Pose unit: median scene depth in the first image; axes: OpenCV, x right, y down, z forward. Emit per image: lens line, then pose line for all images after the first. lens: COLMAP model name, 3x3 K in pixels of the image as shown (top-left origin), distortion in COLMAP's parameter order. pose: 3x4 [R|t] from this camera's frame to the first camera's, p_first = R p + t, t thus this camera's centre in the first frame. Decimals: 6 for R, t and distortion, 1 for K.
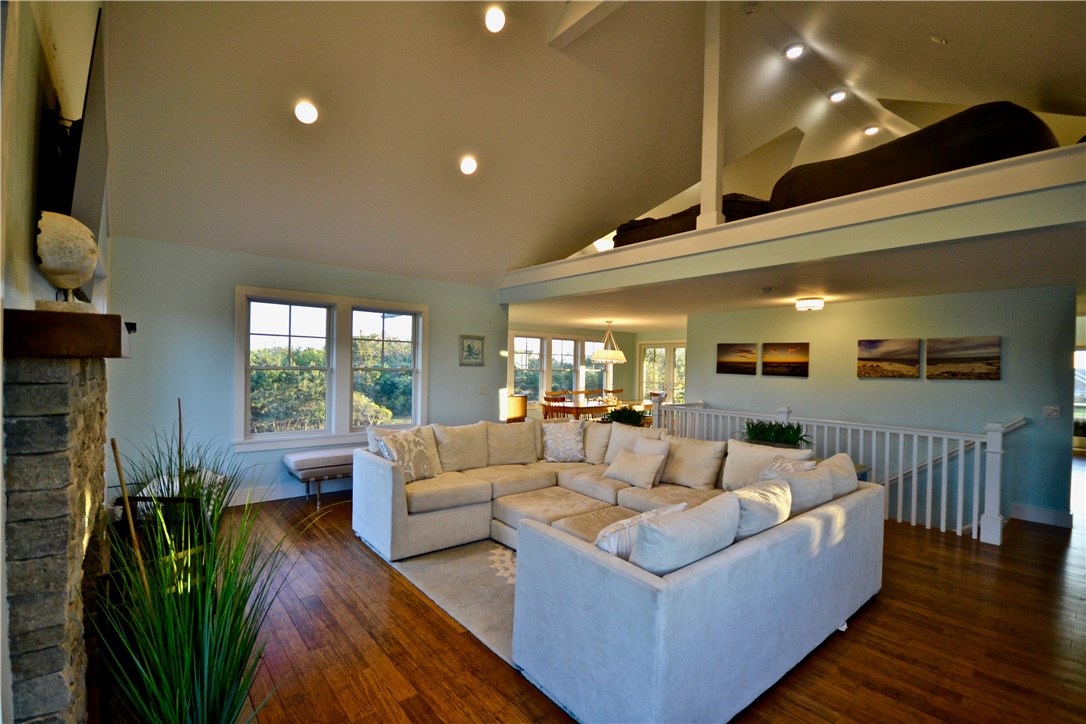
lens RADIAL K [[480.2, 0, 537.4], [0, 480.2, 363.9], [0, 0, 1]] dist [0.004244, 0.000188]
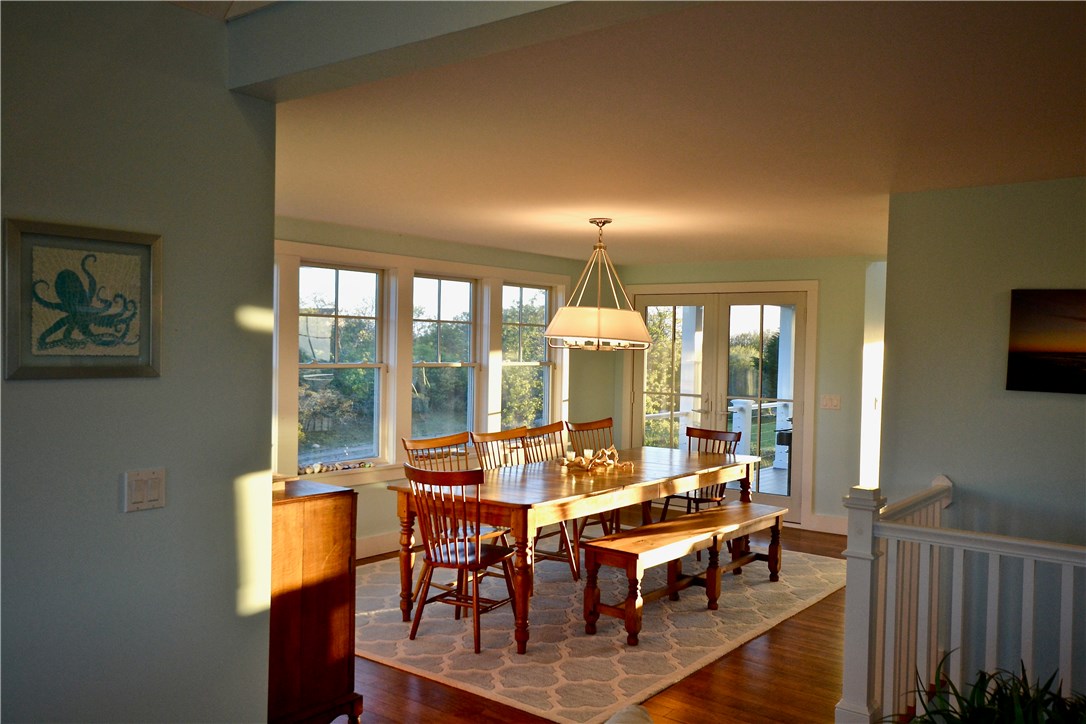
lens RADIAL K [[918.7, 0, 545.7], [0, 918.7, 363.6], [0, 0, 1]] dist [-0.007981, -0.000149]
pose [[0.976408, -0.003321, 0.215907, -0.018906], [-0.003284, 0.999538, 0.030225, -0.008711], [-0.215908, -0.030221, 0.975946, 0.352854]]
